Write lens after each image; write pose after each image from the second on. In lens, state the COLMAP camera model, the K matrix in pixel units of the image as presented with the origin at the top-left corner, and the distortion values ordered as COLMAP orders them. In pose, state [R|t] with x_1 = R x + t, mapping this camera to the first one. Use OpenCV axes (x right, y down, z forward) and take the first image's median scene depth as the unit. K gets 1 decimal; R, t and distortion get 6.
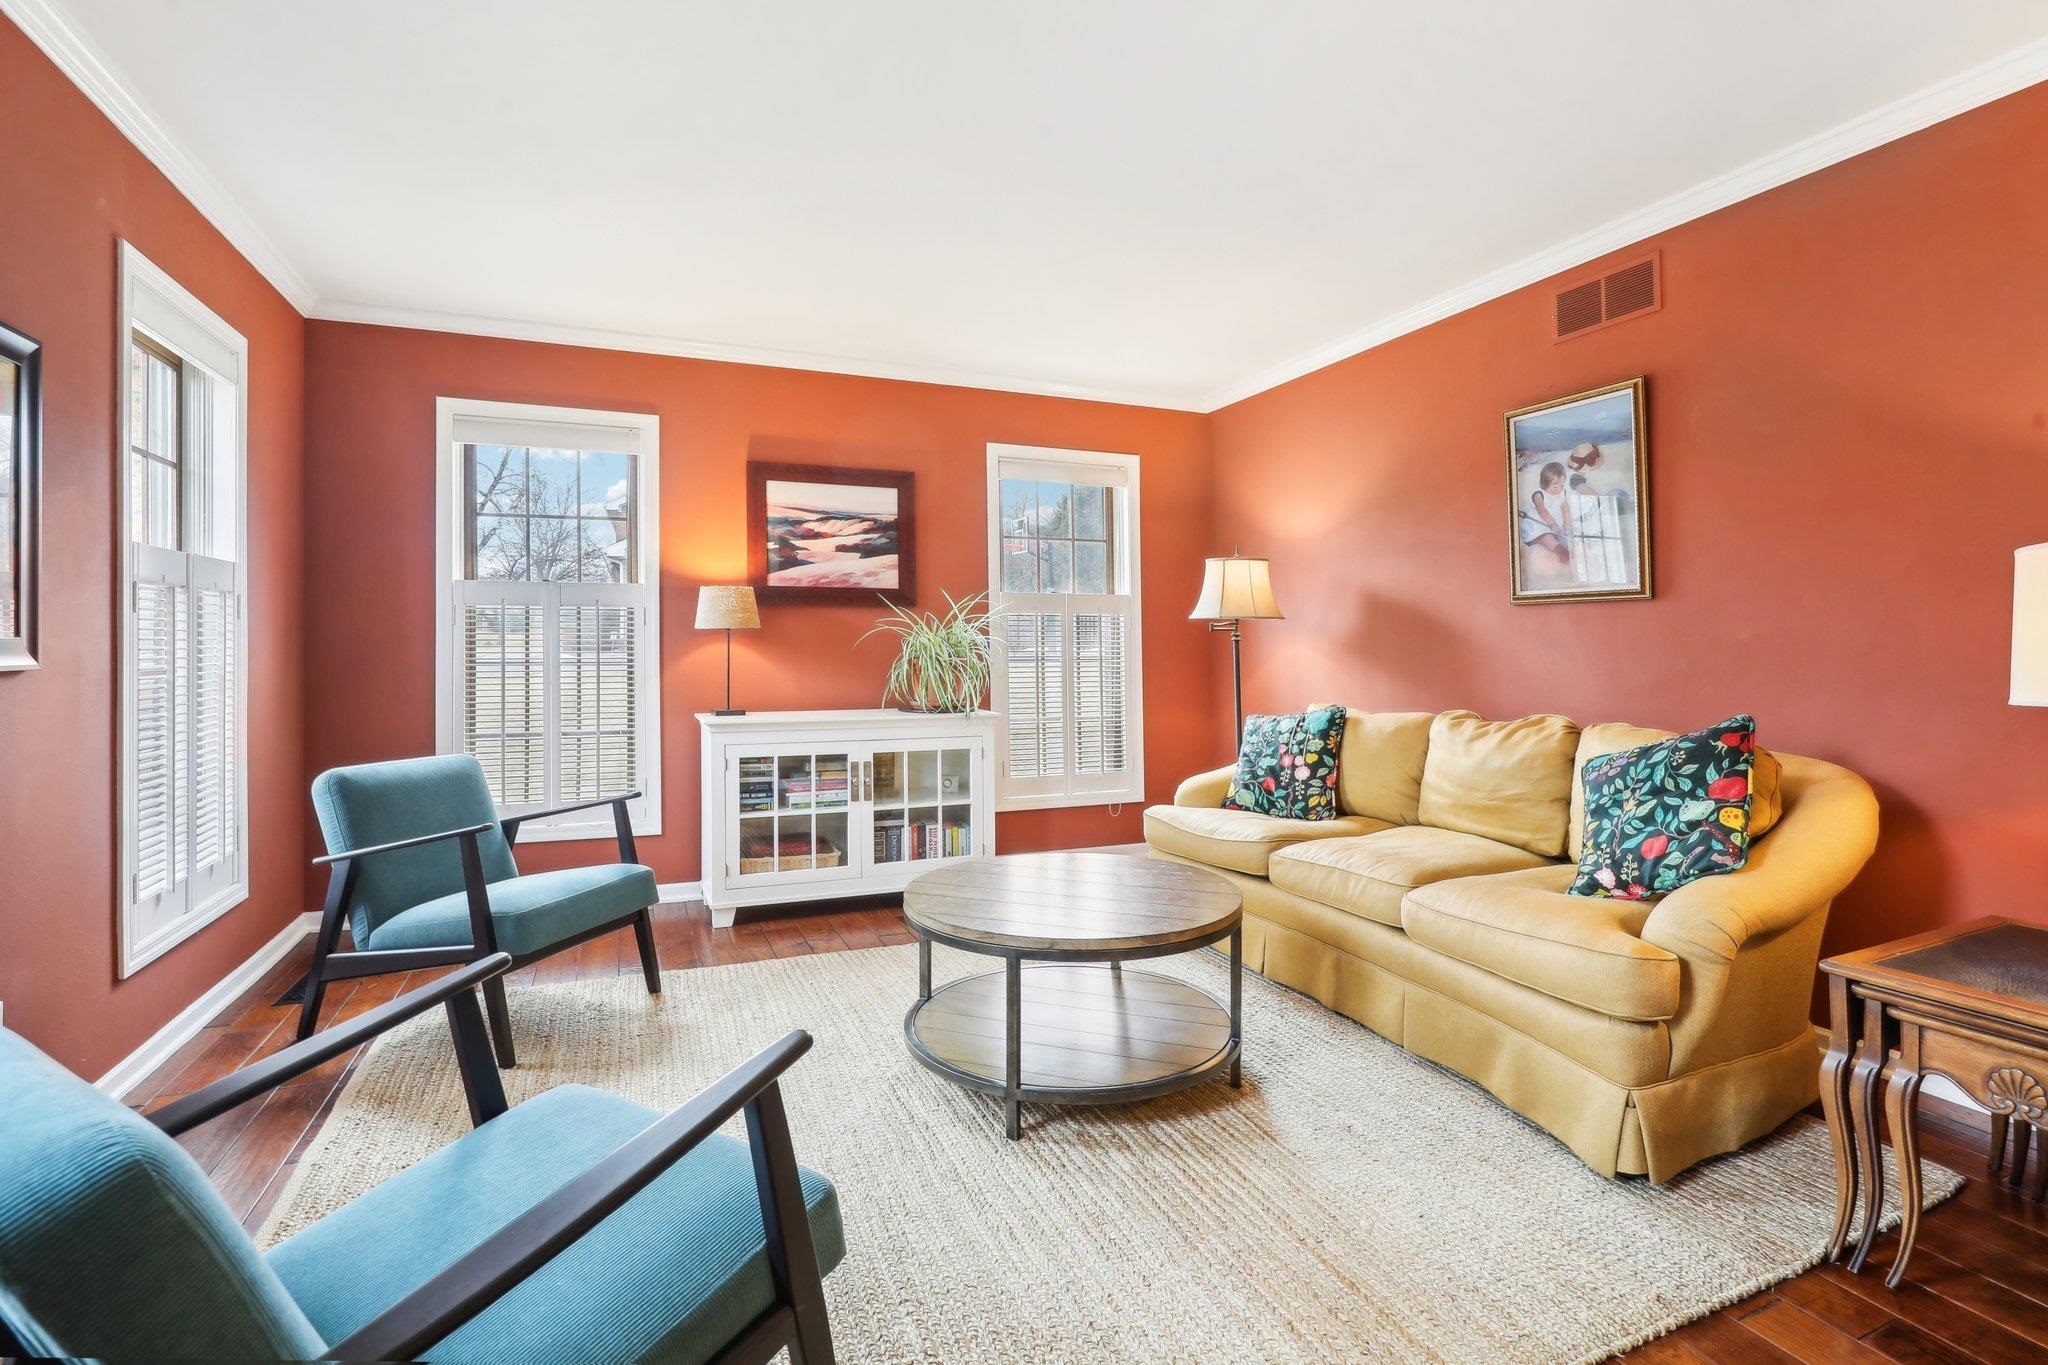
lens RADIAL K [[973.7, 0, 1034.2], [0, 973.7, 661.6], [0, 0, 1]] dist [-0.026709, 0.000295]
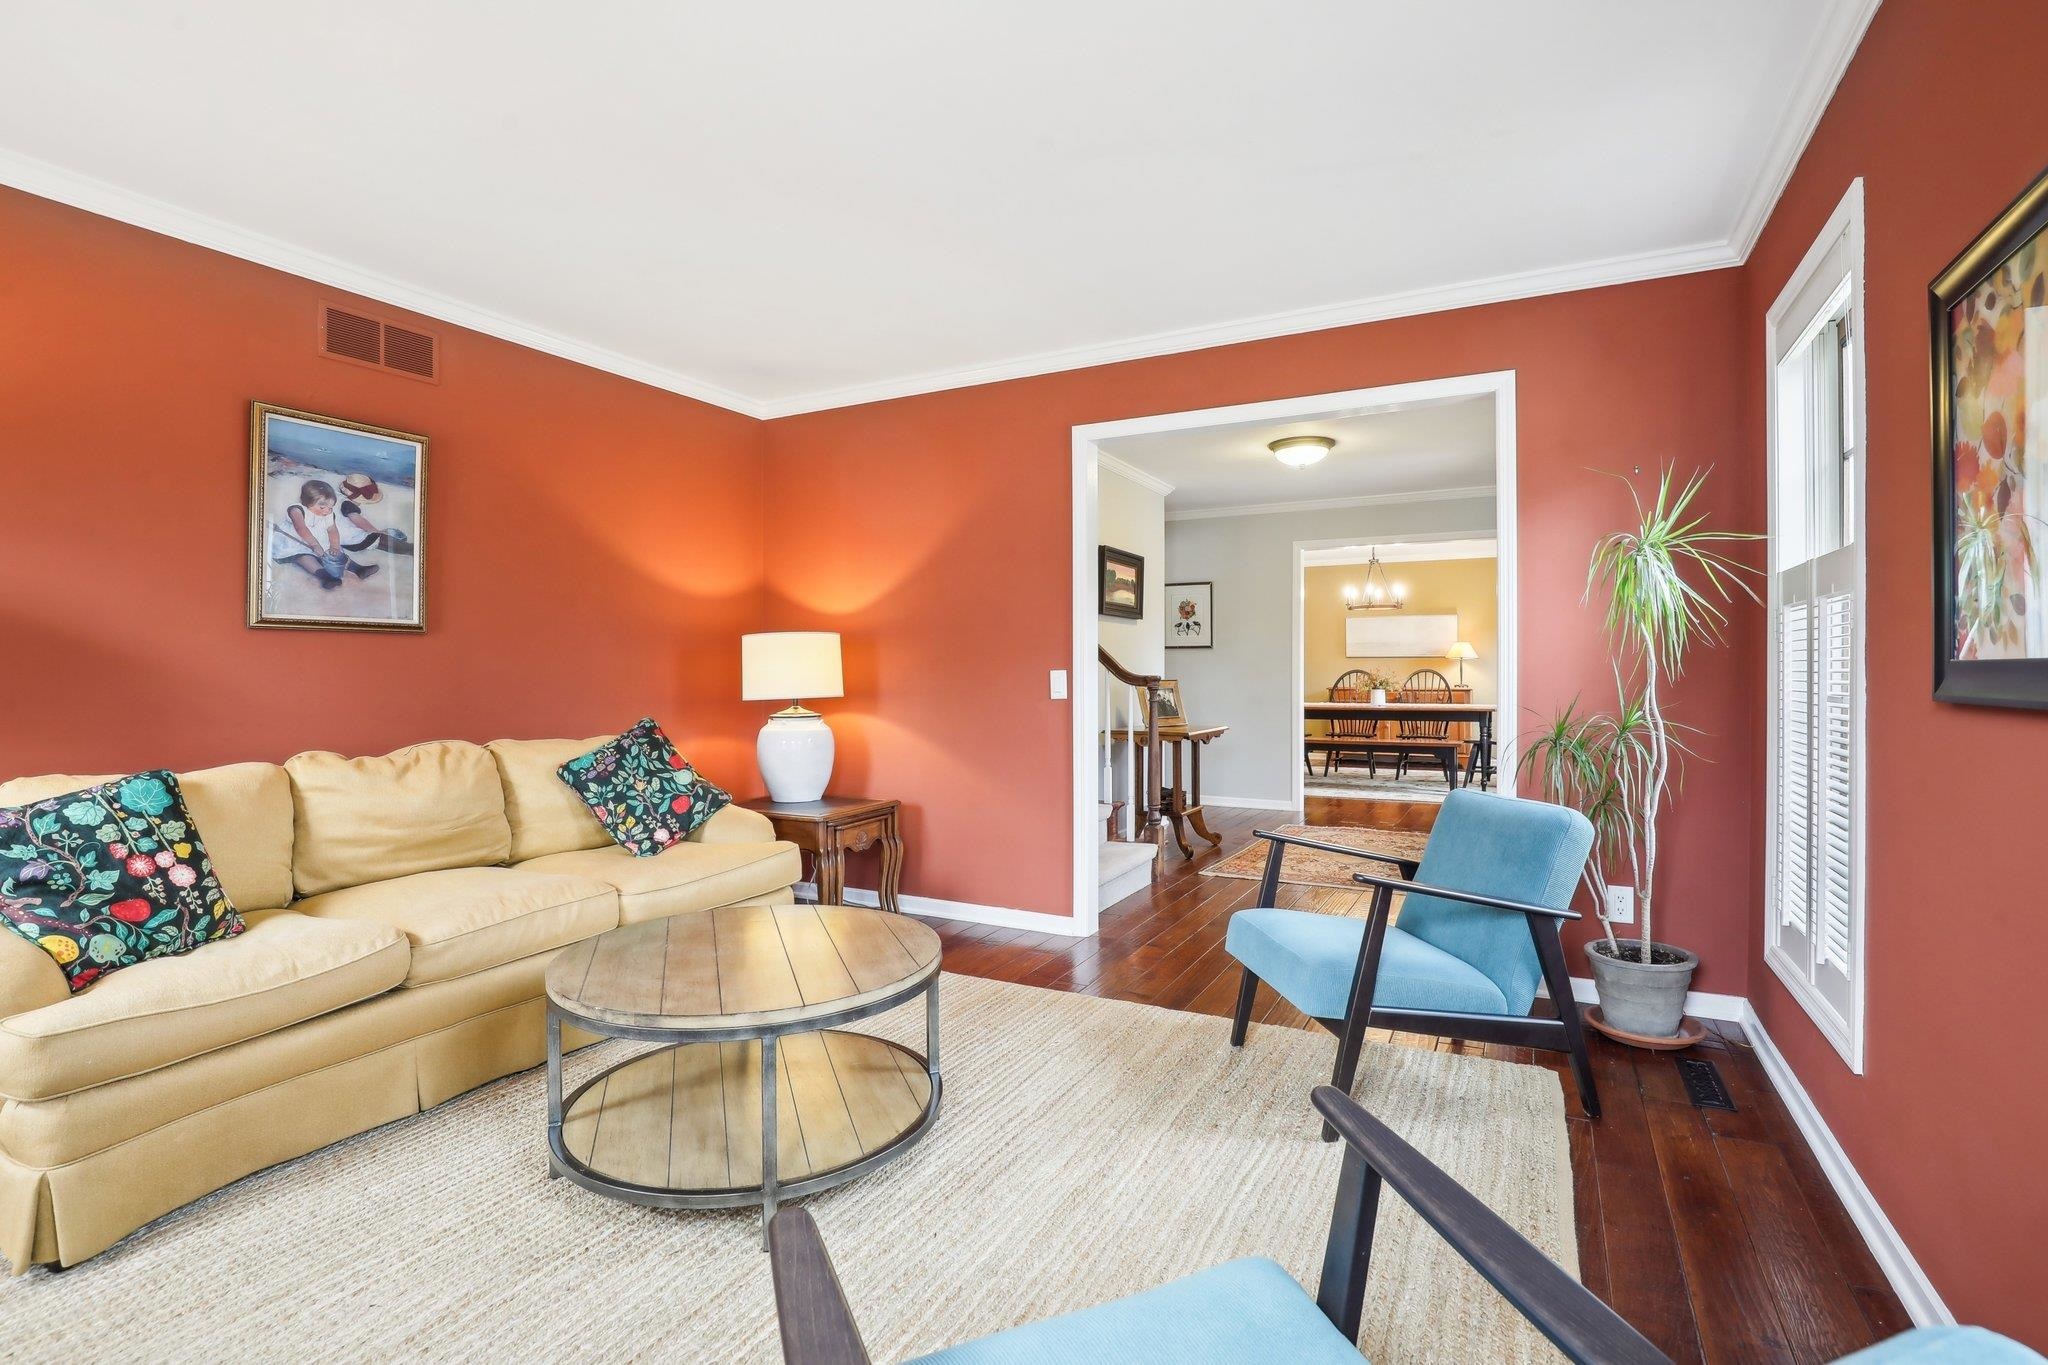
lens RADIAL K [[973.7, 0, 1034.2], [0, 973.7, 661.6], [0, 0, 1]] dist [-0.026709, 0.000295]
pose [[-0.644515, 0.010335, 0.764522, -0.629470], [0.015980, 0.999872, -0.000044, -0.019145], [-0.764424, 0.012189, -0.644598, 1.081552]]
